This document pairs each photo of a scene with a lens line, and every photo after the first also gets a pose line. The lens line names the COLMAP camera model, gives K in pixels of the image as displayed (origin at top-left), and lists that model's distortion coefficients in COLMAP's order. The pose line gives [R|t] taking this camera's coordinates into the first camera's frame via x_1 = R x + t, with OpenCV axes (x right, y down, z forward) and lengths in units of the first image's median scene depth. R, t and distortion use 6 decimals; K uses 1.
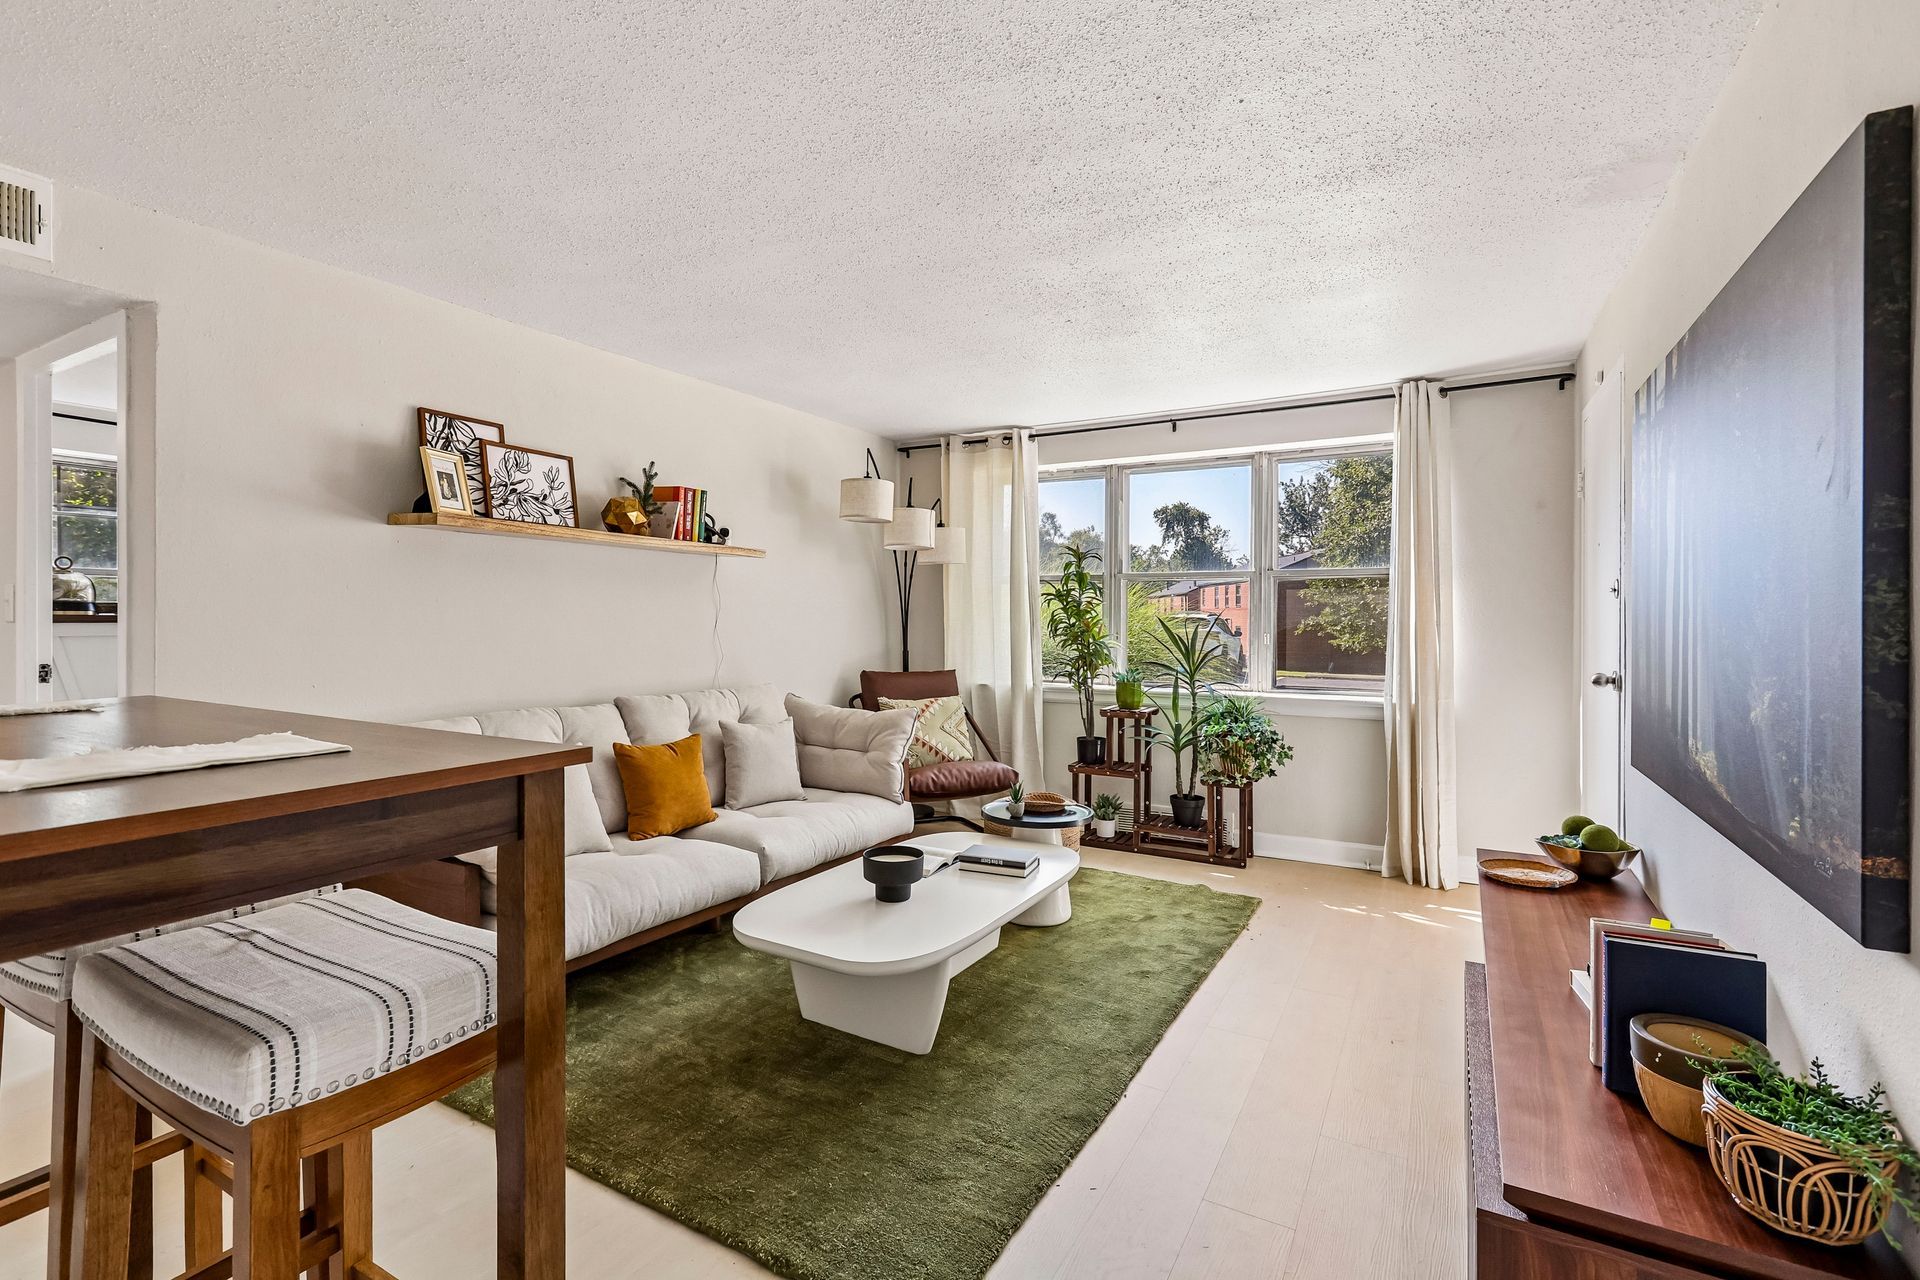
lens RADIAL K [[872.9, 0, 957.6], [0, 872.9, 616.5], [0, 0, 1]] dist [-0.000295, 0.000589]
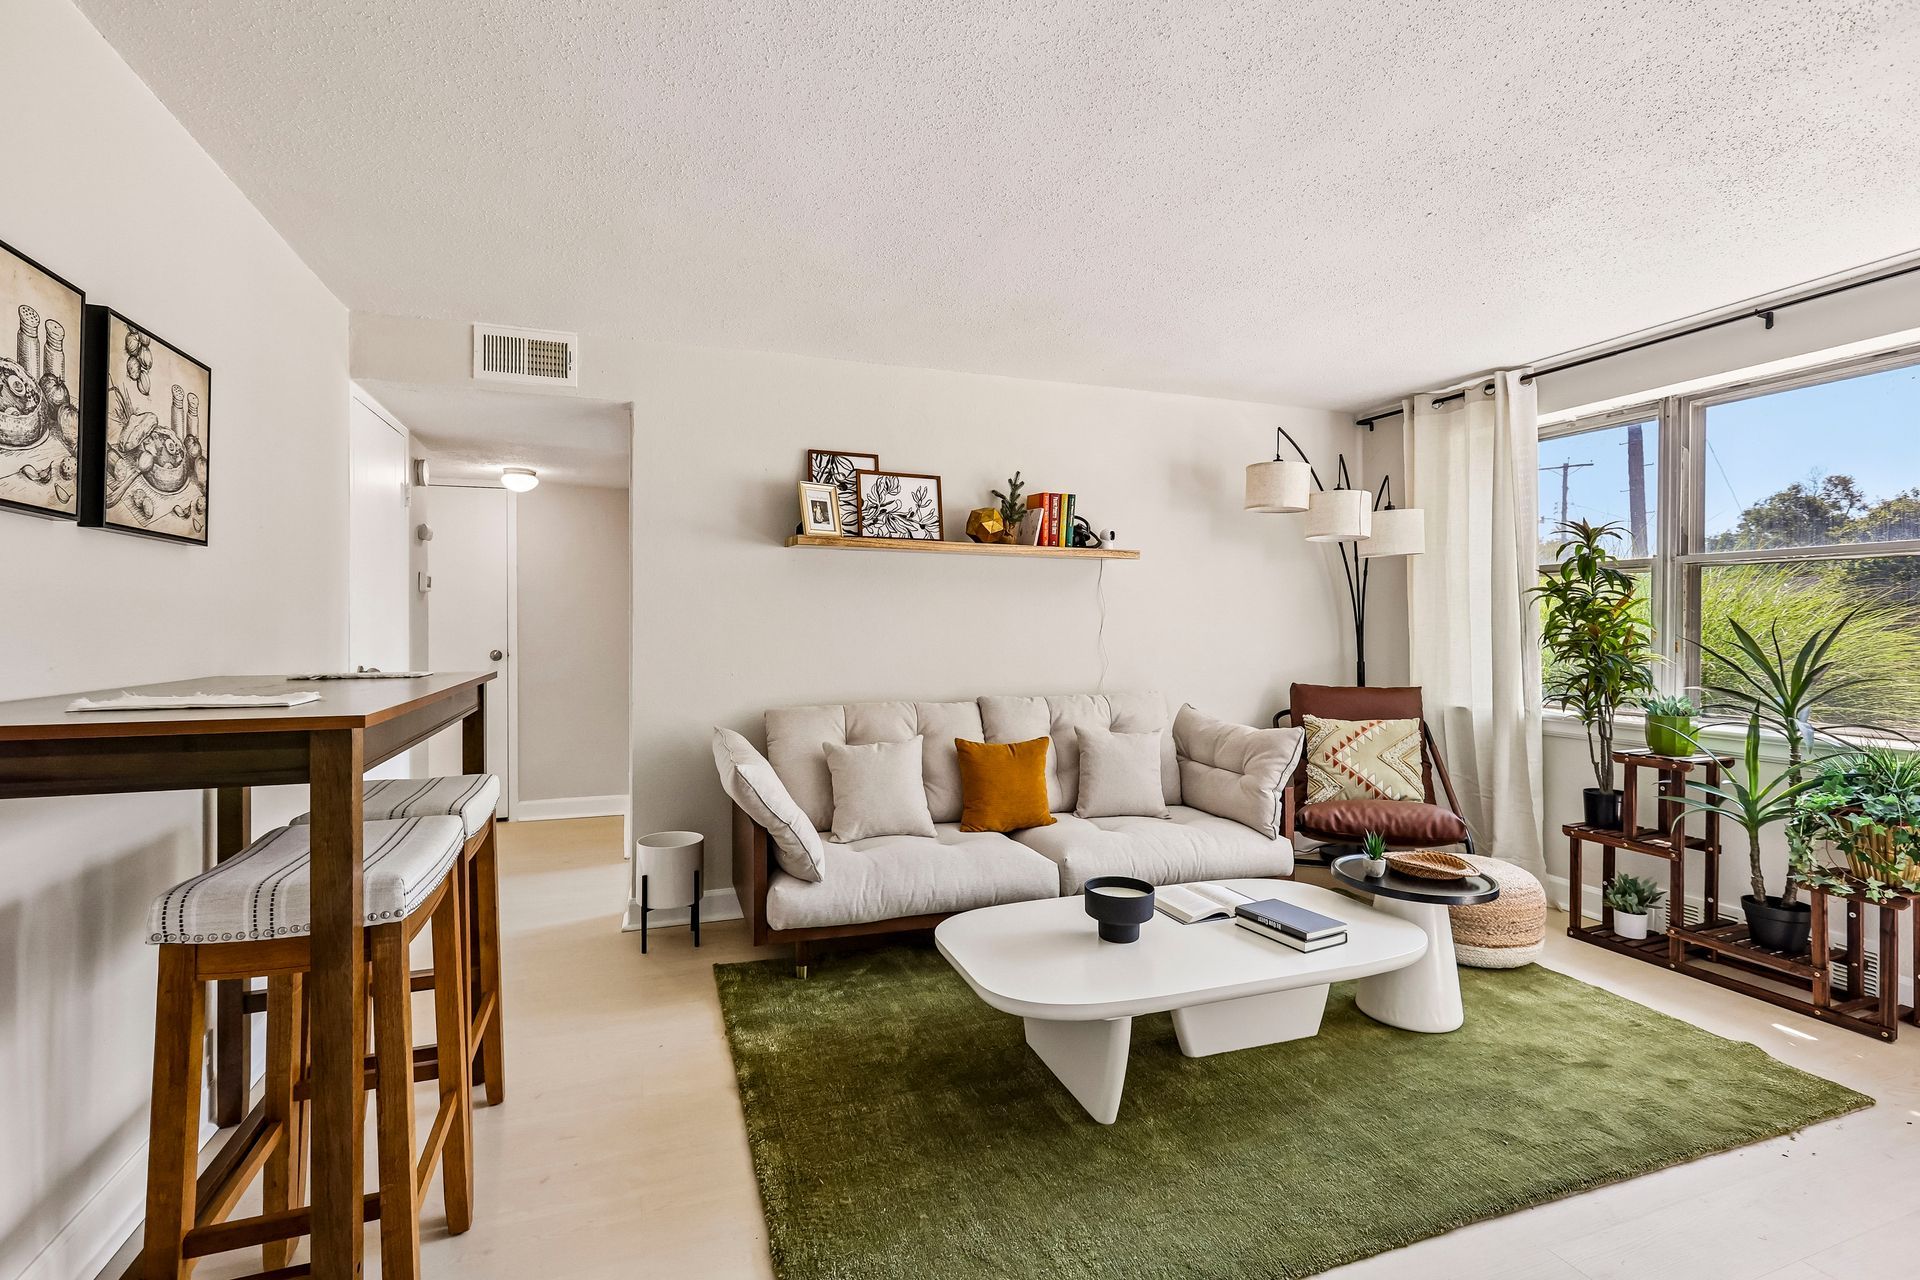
lens RADIAL K [[868.8, 0, 962.0], [0, 868.8, 625.3], [0, 0, 1]] dist [-0.011953, 0.009407]
pose [[0.760436, -0.003561, -0.649403, 0.270285], [0.002094, 0.999993, -0.003032, 0.008460], [0.649409, 0.000946, 0.760439, 0.171306]]
